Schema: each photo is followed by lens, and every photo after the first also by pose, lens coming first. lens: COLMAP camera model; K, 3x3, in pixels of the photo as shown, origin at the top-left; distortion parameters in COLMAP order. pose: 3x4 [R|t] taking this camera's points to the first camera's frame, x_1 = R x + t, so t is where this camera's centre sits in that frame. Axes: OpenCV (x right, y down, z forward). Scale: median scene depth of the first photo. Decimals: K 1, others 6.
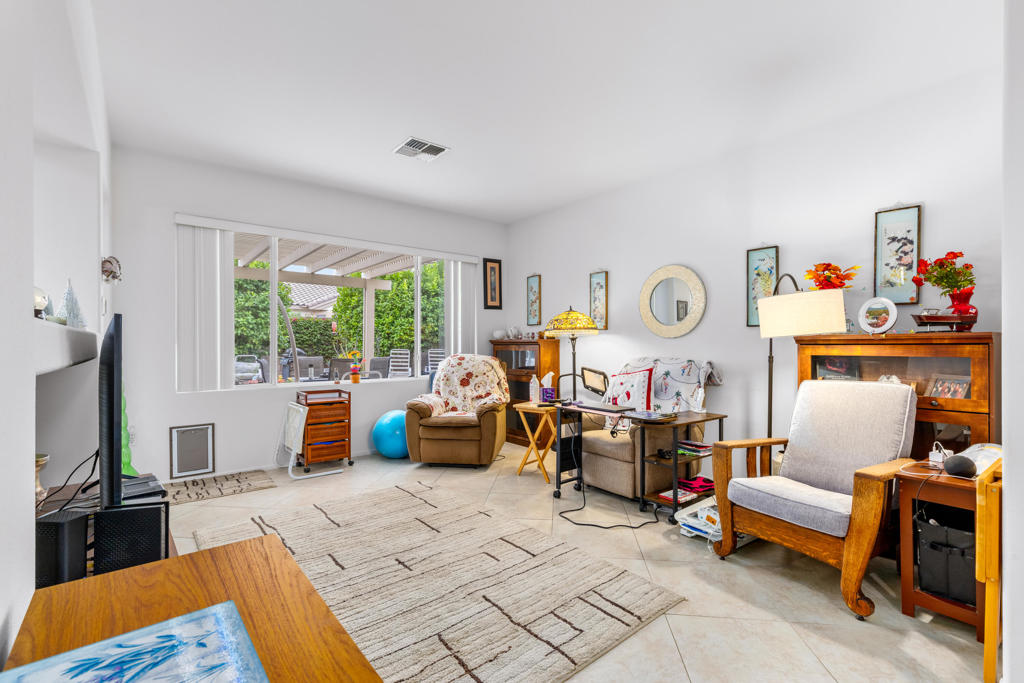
lens RADIAL K [[462.2, 0, 508.8], [0, 462.2, 344.3], [0, 0, 1]] dist [0.005474, -0.000137]
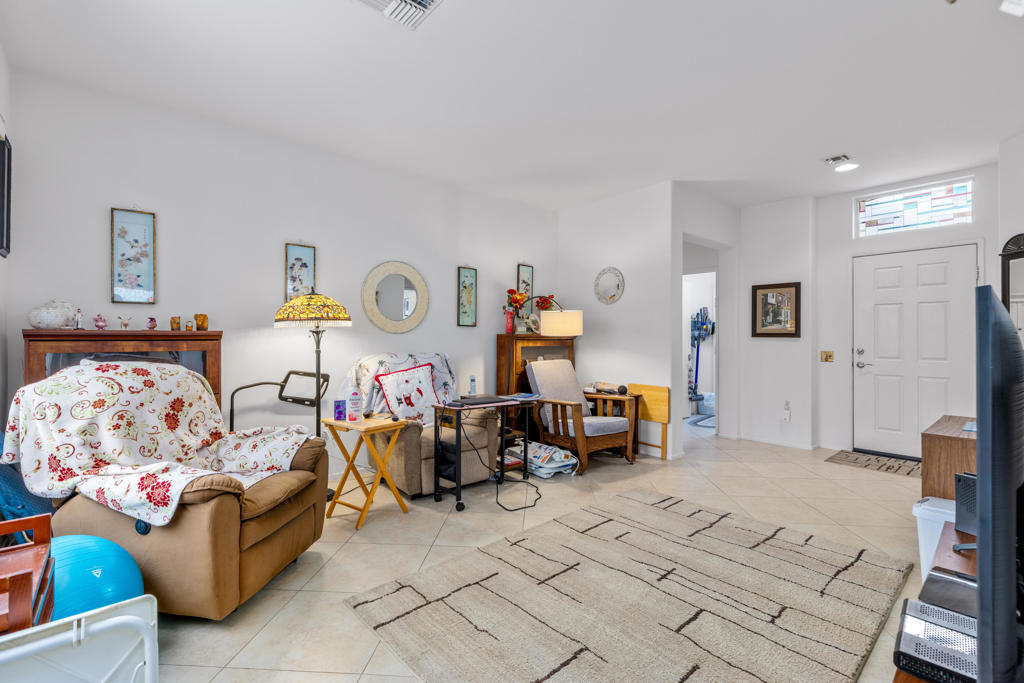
lens RADIAL K [[462.2, 0, 511.2], [0, 462.2, 339.7], [0, 0, 1]] dist [0.005474, -0.000137]
pose [[-0.044932, -0.003115, 0.998985, -0.846775], [-0.004515, 0.999986, 0.002915, -0.004922], [-0.998980, -0.004379, -0.044946, 0.995336]]
